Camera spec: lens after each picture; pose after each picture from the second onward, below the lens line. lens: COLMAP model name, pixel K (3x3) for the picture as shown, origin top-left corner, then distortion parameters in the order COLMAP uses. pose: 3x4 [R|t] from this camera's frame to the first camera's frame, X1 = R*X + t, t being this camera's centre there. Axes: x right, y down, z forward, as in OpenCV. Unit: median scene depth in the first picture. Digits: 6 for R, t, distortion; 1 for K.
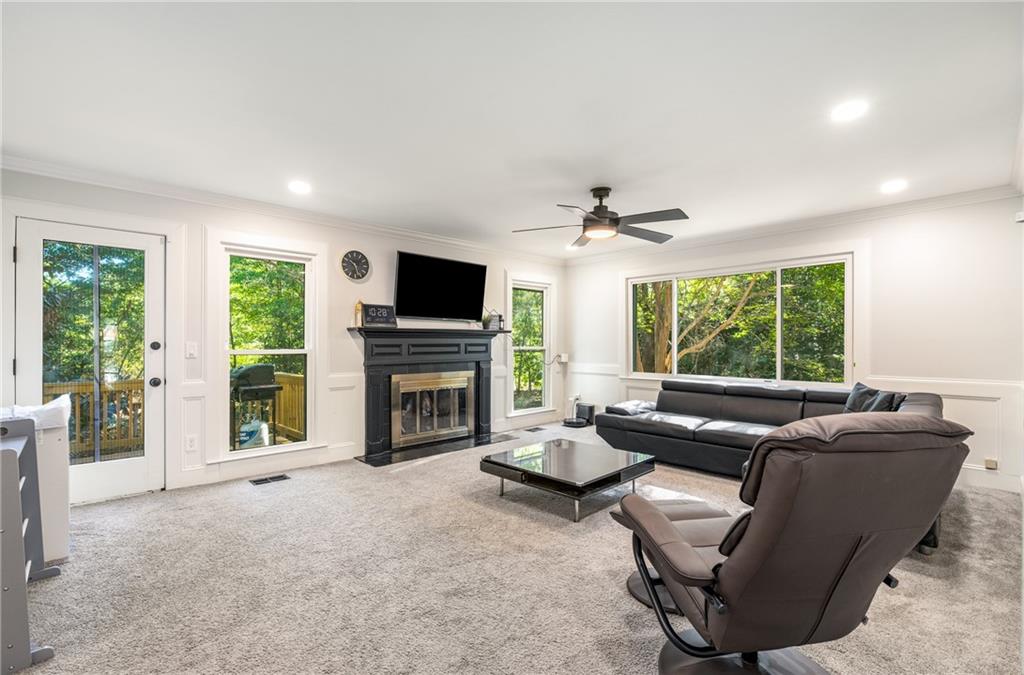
lens RADIAL K [[453.8, 0, 507.9], [0, 453.8, 339.7], [0, 0, 1]] dist [-0.004547, 0.000038]
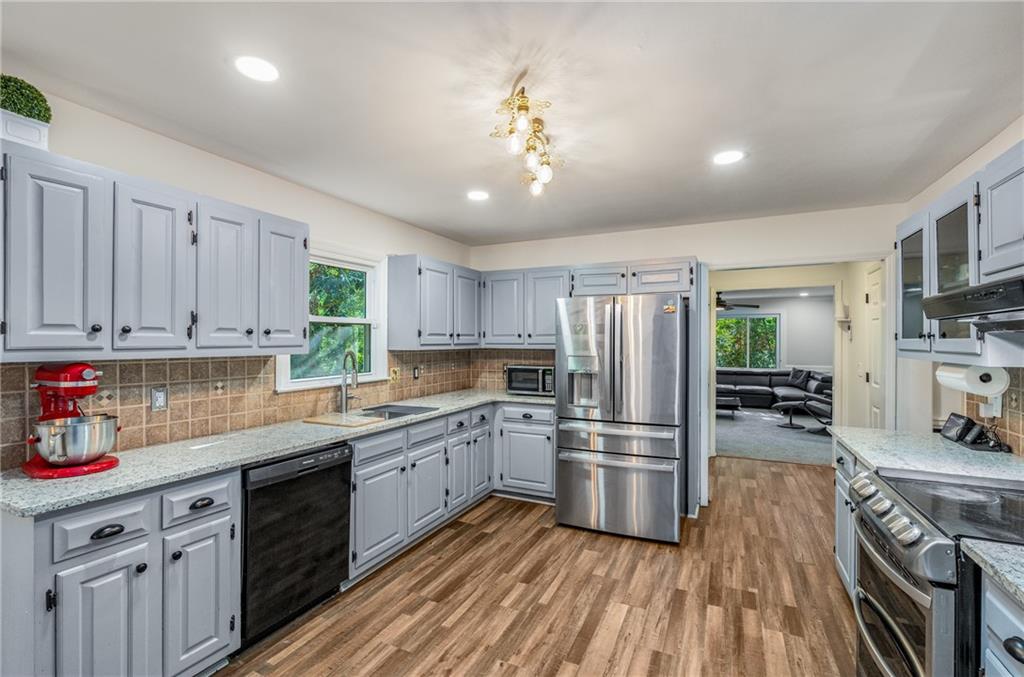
lens RADIAL K [[457.9, 0, 512.0], [0, 457.9, 338.5], [0, 0, 1]] dist [-0.004960, -0.000159]
pose [[0.928222, 0.005301, 0.371990, -1.263400], [-0.004900, 0.999986, -0.002024, -0.044781], [-0.371995, 0.000056, 0.928235, -0.623013]]
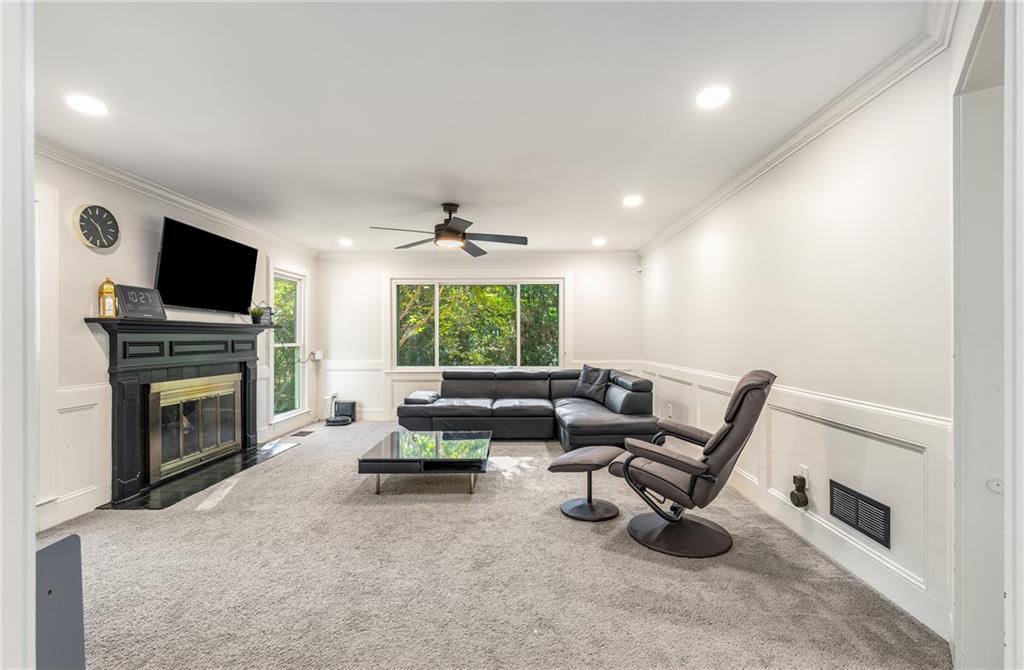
lens RADIAL K [[450.5, 0, 507.0], [0, 450.5, 335.3], [0, 0, 1]] dist [0.002616, 0.000276]
pose [[0.702660, 0.003484, 0.711517, -0.373321], [-0.002909, 0.999994, -0.002024, -0.001055], [-0.711519, -0.000648, 0.702666, 0.077170]]
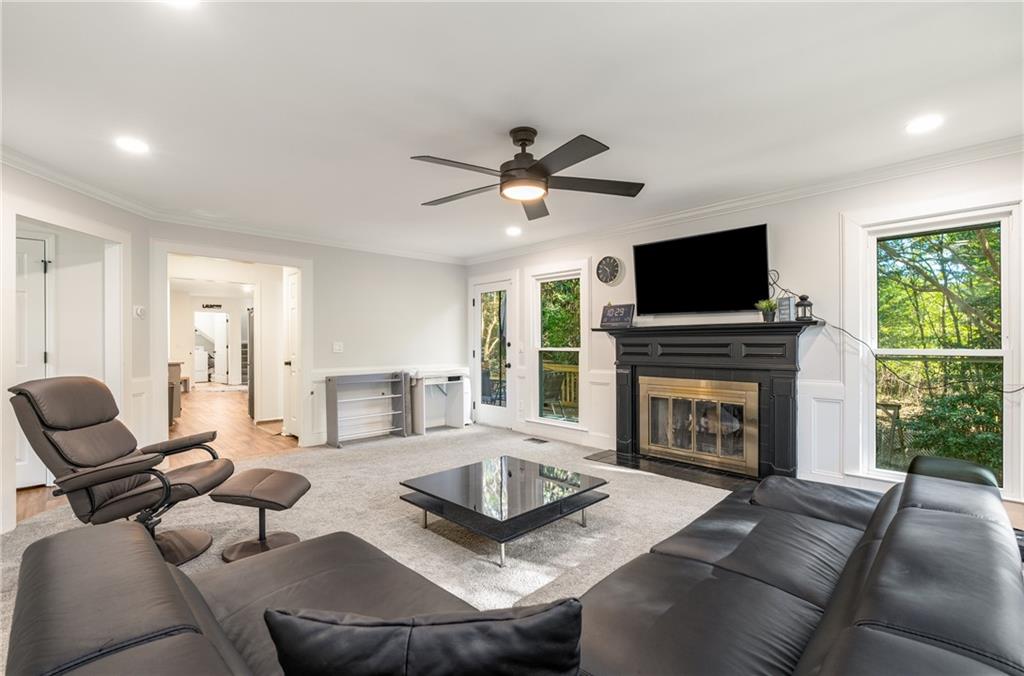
lens RADIAL K [[453.8, 0, 507.9], [0, 453.8, 340.2], [0, 0, 1]] dist [-0.004547, 0.000038]
pose [[0.019557, -0.005875, -0.999791, 0.697377], [0.009944, 0.999934, -0.005682, 0.004894], [0.999759, -0.009831, 0.019615, 0.713933]]
